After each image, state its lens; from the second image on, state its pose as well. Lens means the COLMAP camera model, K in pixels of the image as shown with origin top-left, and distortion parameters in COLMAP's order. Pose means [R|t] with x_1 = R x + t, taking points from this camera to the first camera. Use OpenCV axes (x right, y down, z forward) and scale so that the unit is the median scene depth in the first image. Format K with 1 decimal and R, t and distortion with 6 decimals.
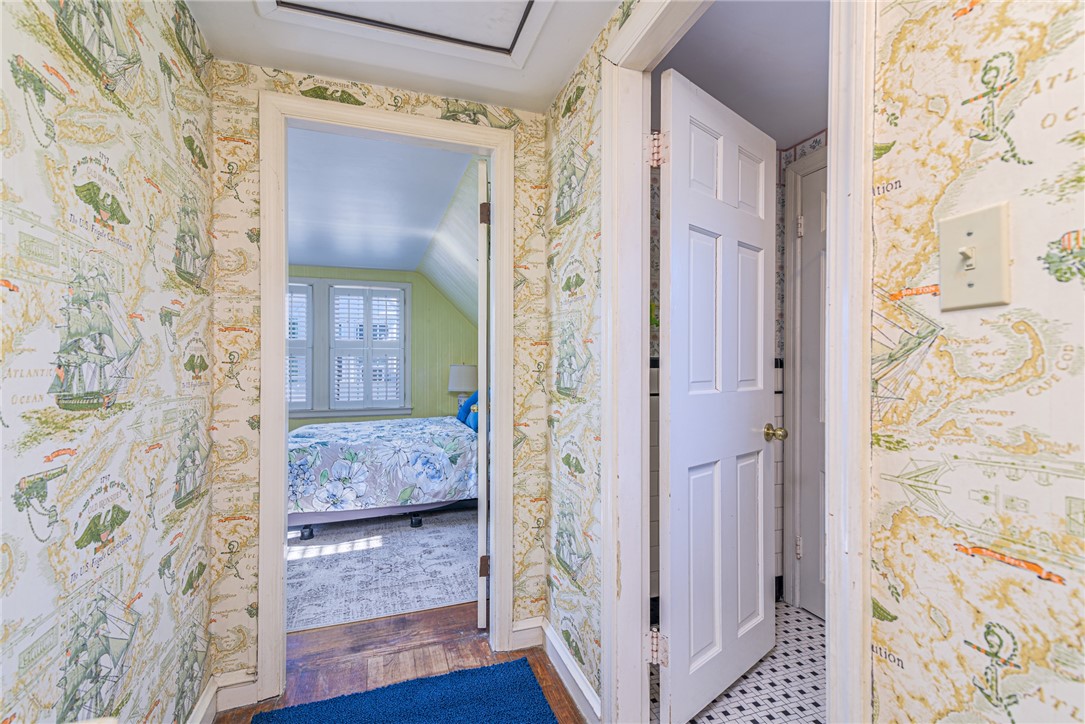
lens RADIAL K [[491.9, 0, 537.0], [0, 491.9, 365.1], [0, 0, 1]] dist [0.015374, -0.000609]
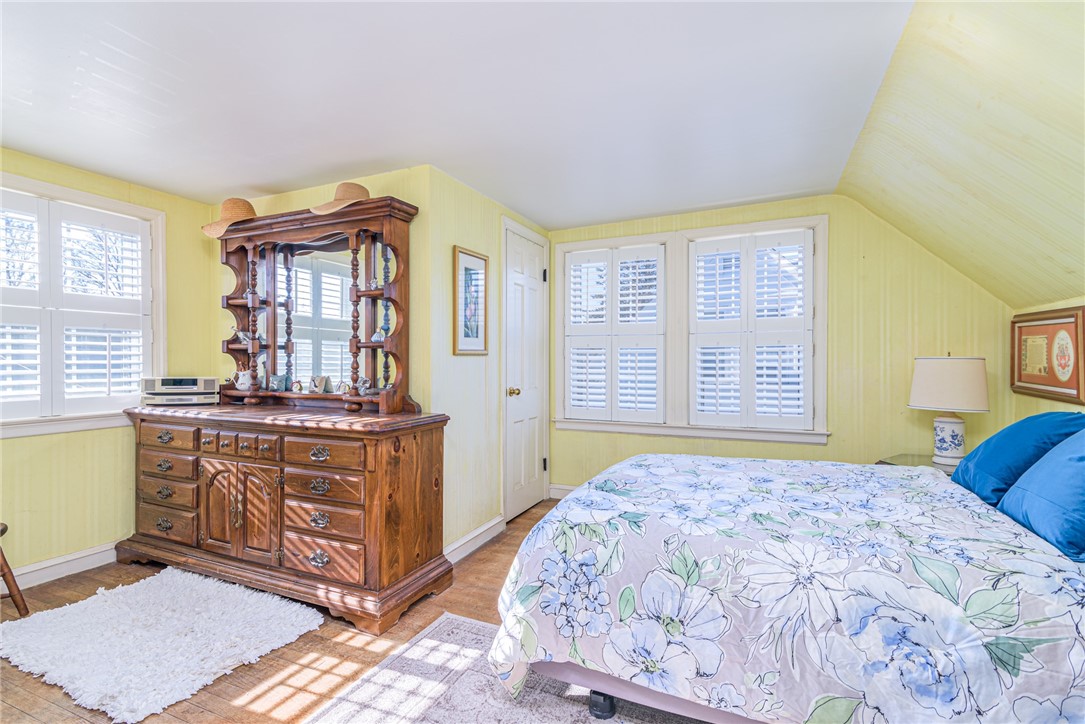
lens RADIAL K [[491.9, 0, 537.0], [0, 491.9, 365.1], [0, 0, 1]] dist [0.015374, -0.000609]
pose [[0.723484, 0.001979, -0.690338, -0.169002], [0.002092, 0.999985, 0.005060, 0.006902], [0.690338, -0.005105, 0.723469, 0.581609]]
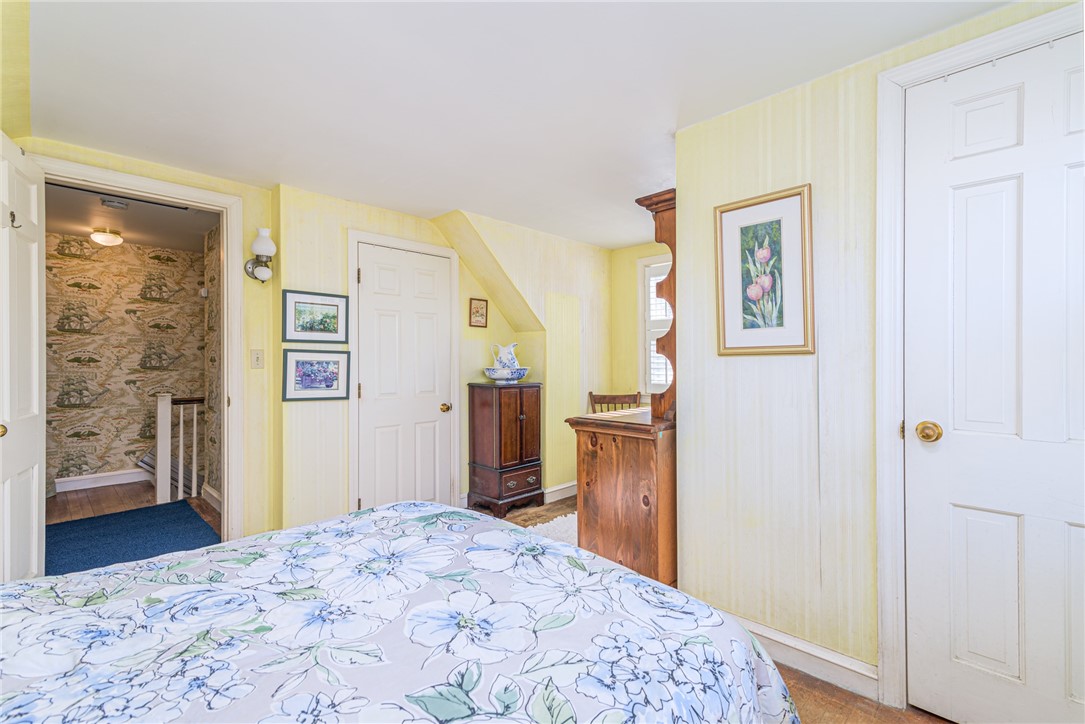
lens RADIAL K [[490.8, 0, 542.5], [0, 490.8, 362.0], [0, 0, 1]] dist [0.012781, -0.000495]
pose [[-0.890695, -0.000073, -0.454602, -0.364139], [-0.003244, 0.999976, 0.006196, -0.000828], [0.454590, 0.006994, -0.890673, 1.507537]]
